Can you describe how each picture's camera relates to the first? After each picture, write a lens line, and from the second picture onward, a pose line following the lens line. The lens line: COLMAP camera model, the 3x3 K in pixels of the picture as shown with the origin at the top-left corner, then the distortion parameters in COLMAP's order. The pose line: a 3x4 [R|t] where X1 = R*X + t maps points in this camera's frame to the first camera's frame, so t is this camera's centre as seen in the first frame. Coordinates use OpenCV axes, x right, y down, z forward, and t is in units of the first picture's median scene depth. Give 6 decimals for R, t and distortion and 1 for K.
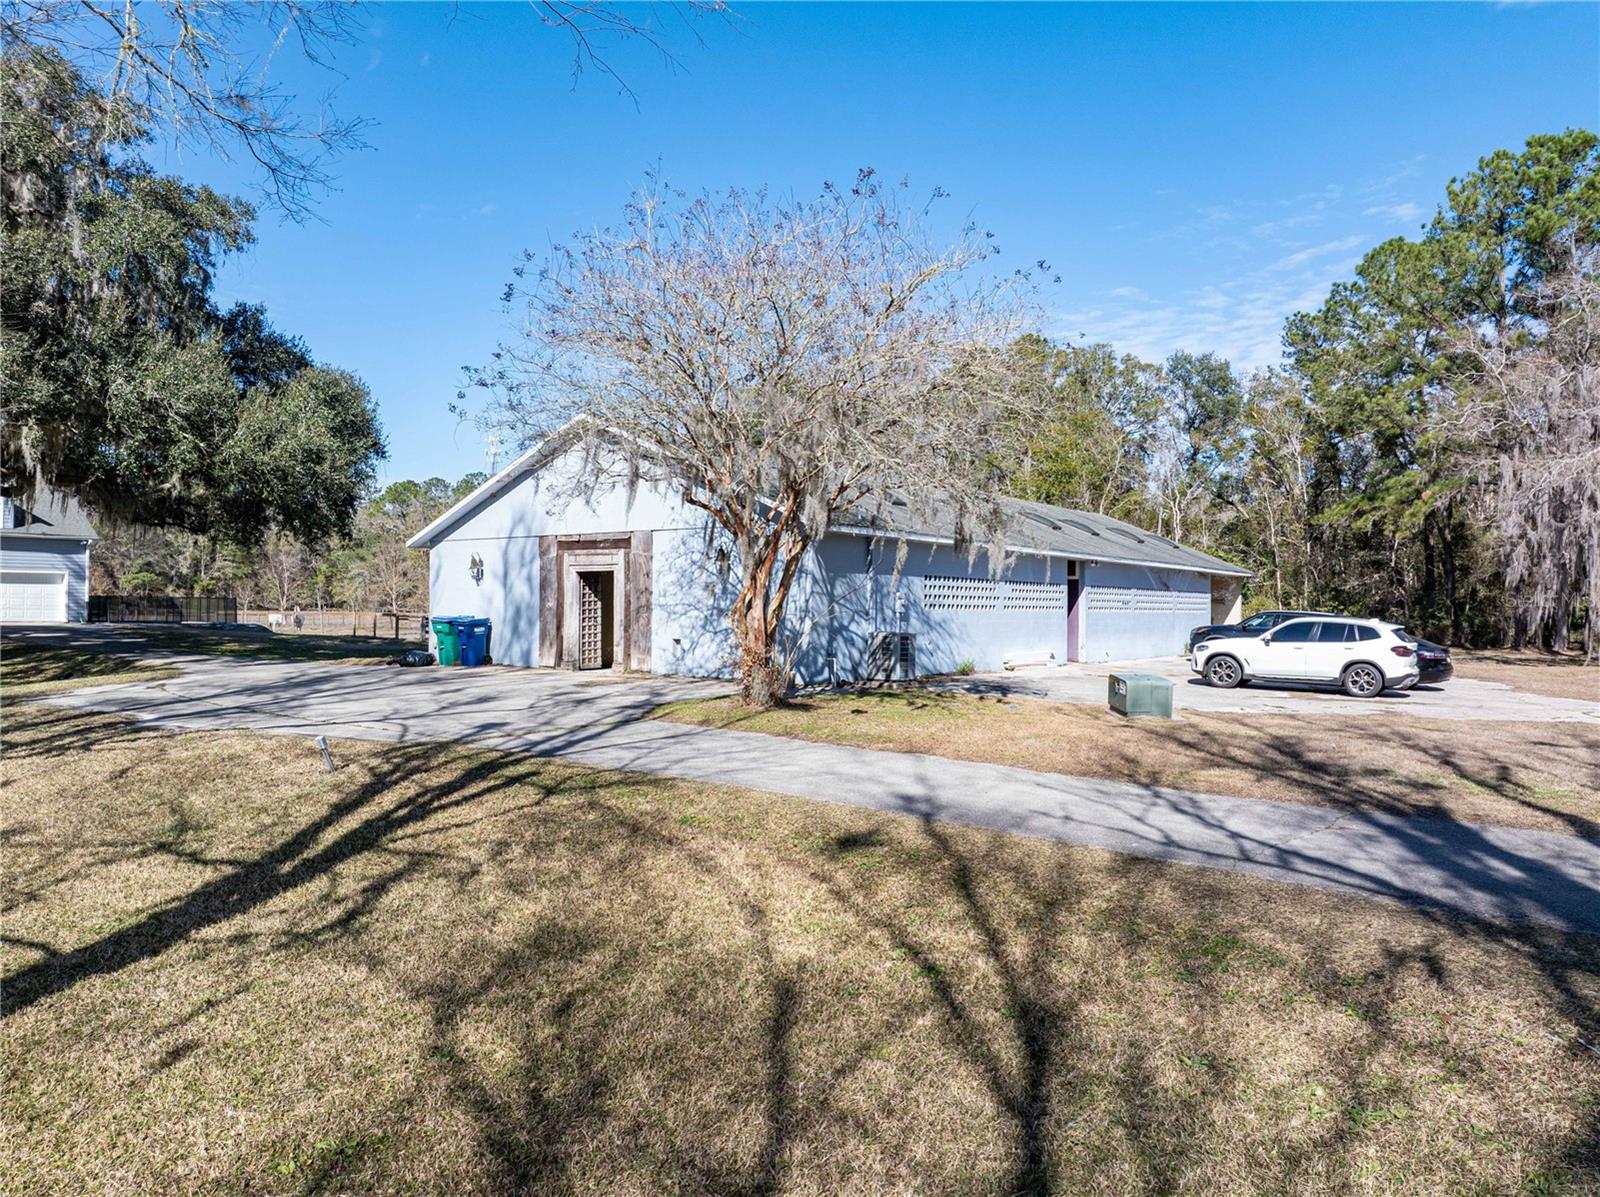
lens RADIAL K [[1128.2, 0, 794.8], [0, 1128.2, 597.3], [0, 0, 1]] dist [-0.047179, 0.019359]
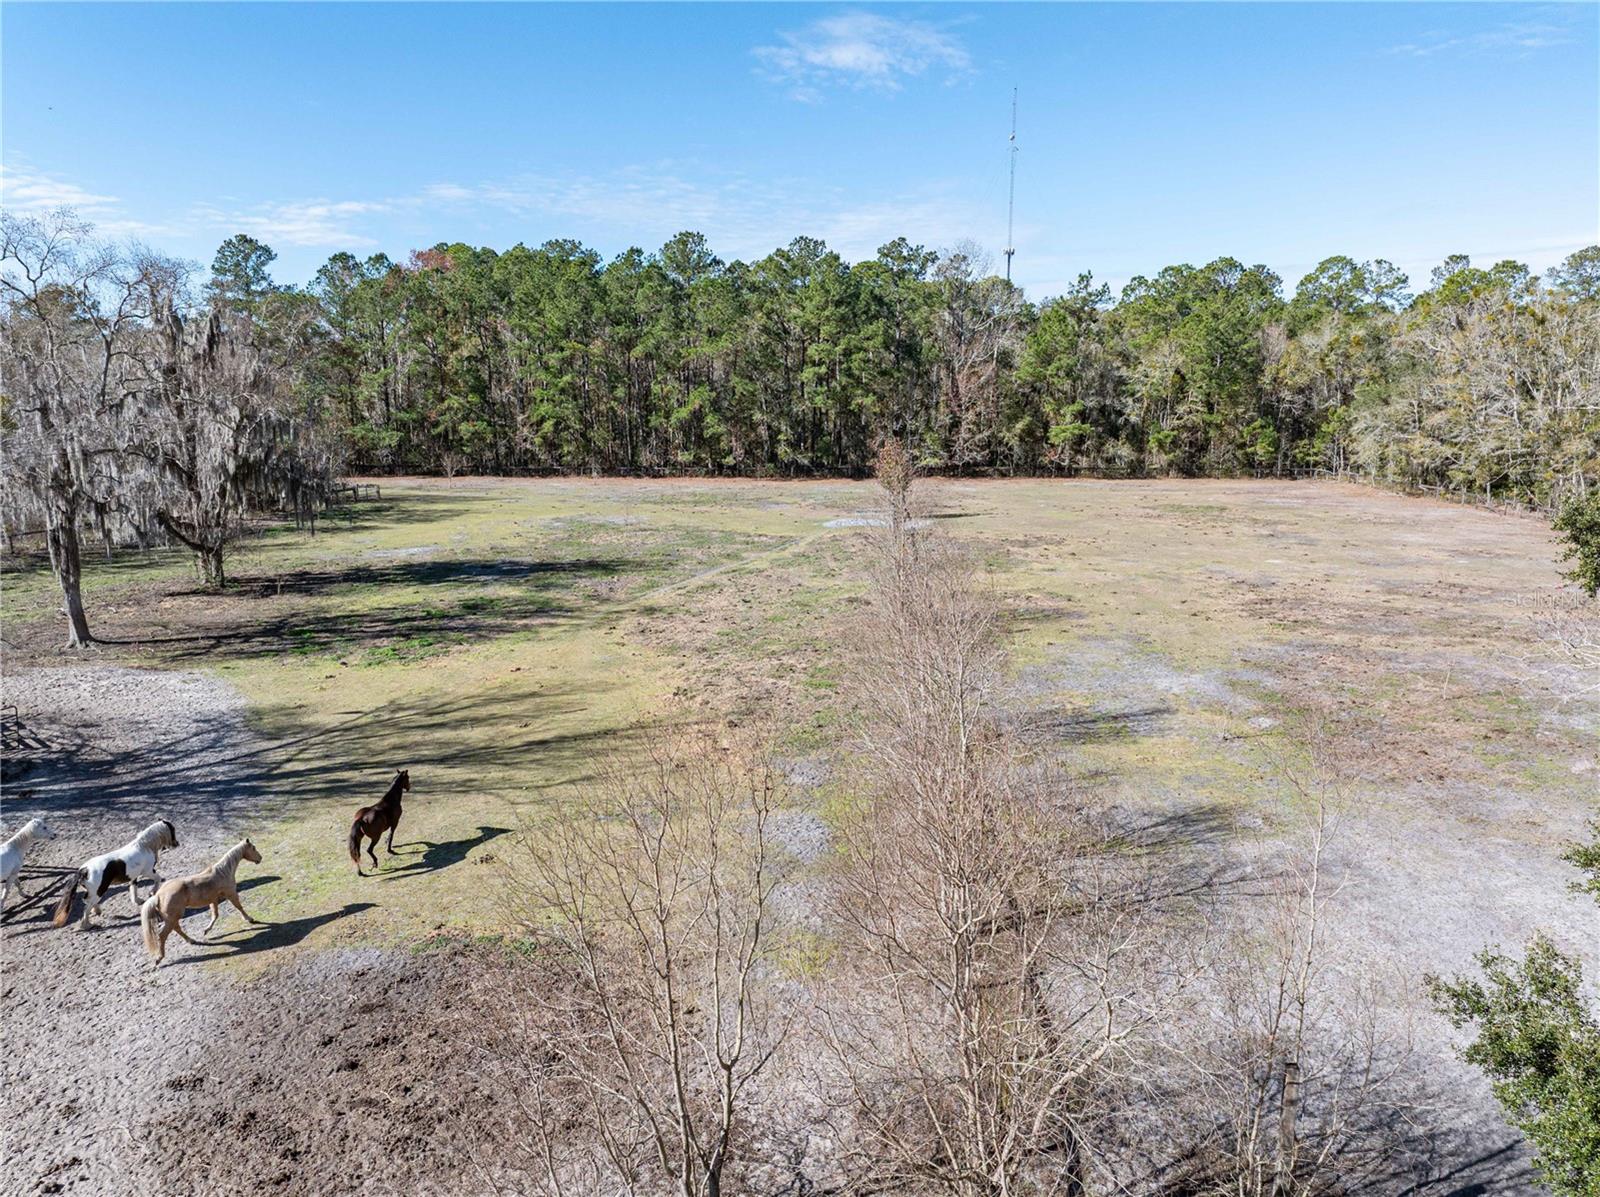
lens RADIAL K [[1128.2, 0, 809.7], [0, 1128.2, 588.0], [0, 0, 1]] dist [-0.047179, 0.019359]
pose [[0.552390, 0.142562, -0.821304, -0.040807], [0.009569, 0.984118, 0.177259, -0.047169], [0.833531, -0.105775, 0.542253, 0.407126]]
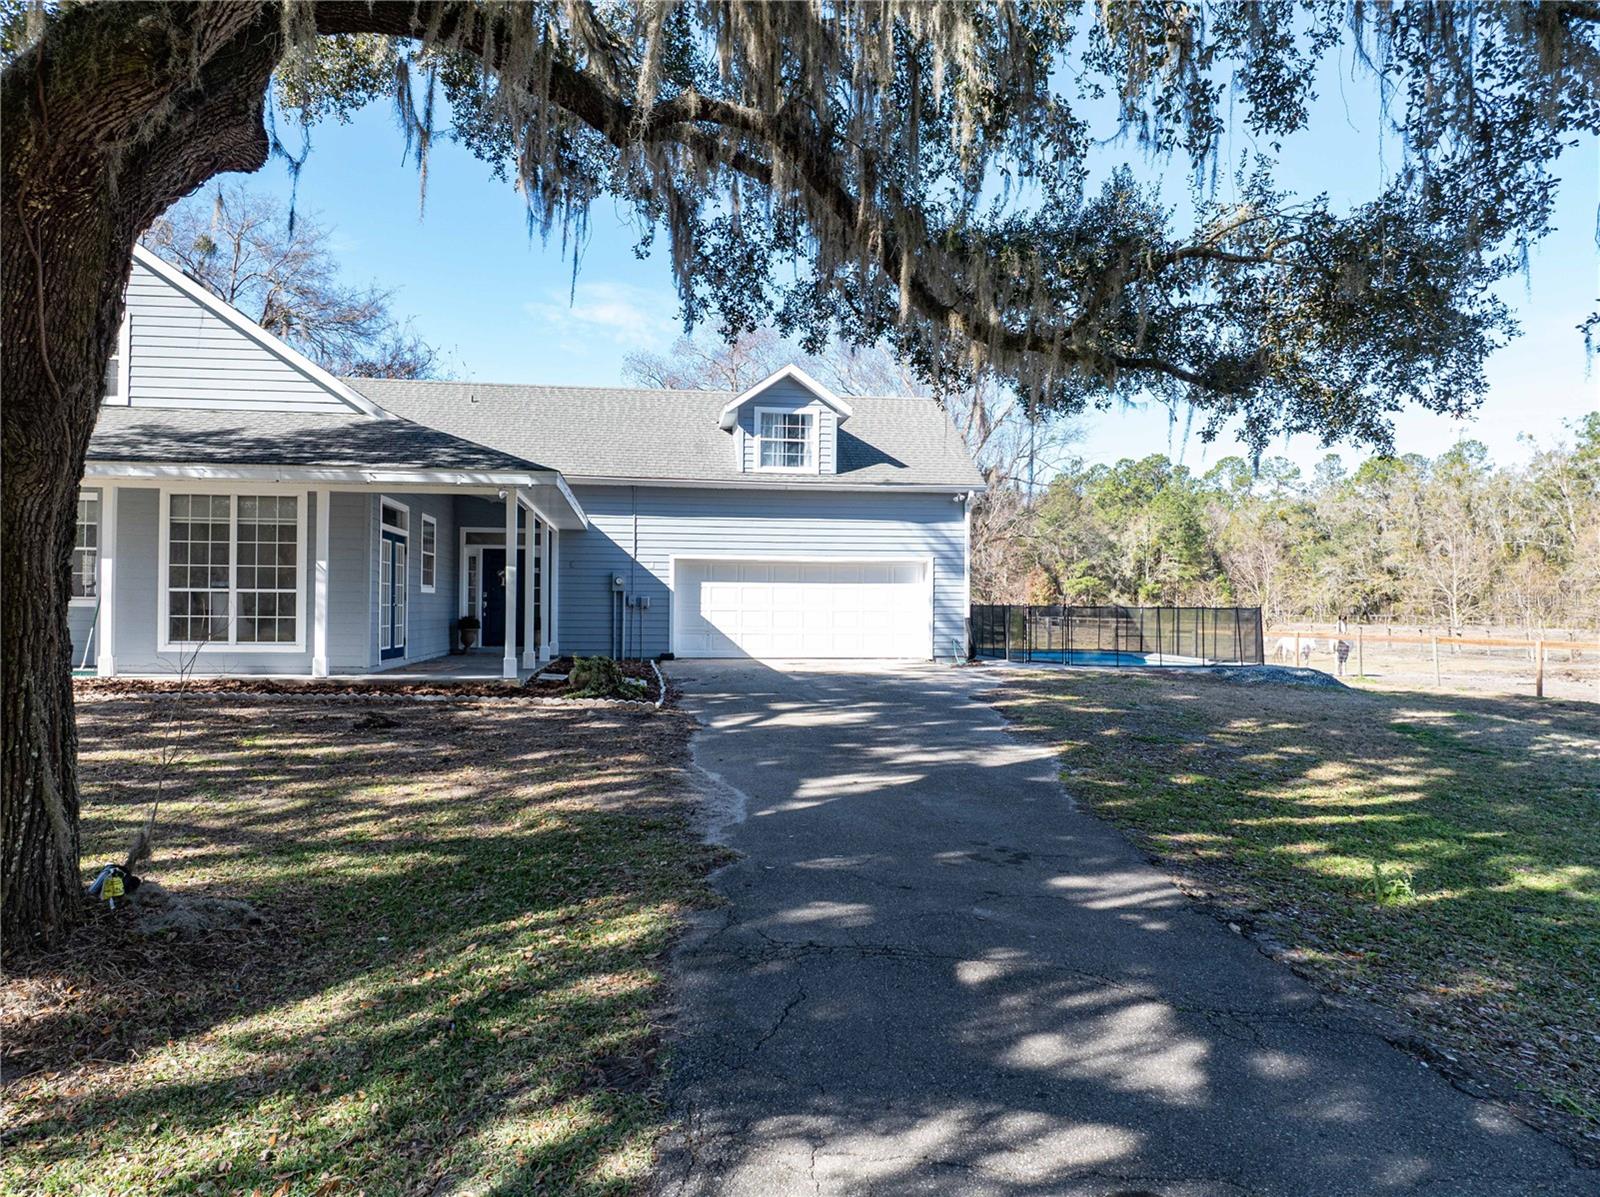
lens RADIAL K [[1128.2, 0, 803.4], [0, 1128.2, 592.0], [0, 0, 1]] dist [-0.047179, 0.019359]
pose [[0.711371, -0.014461, -0.702668, -0.097981], [0.008531, 0.999892, -0.011941, -0.000608], [0.702765, 0.002500, 0.711417, 0.172066]]
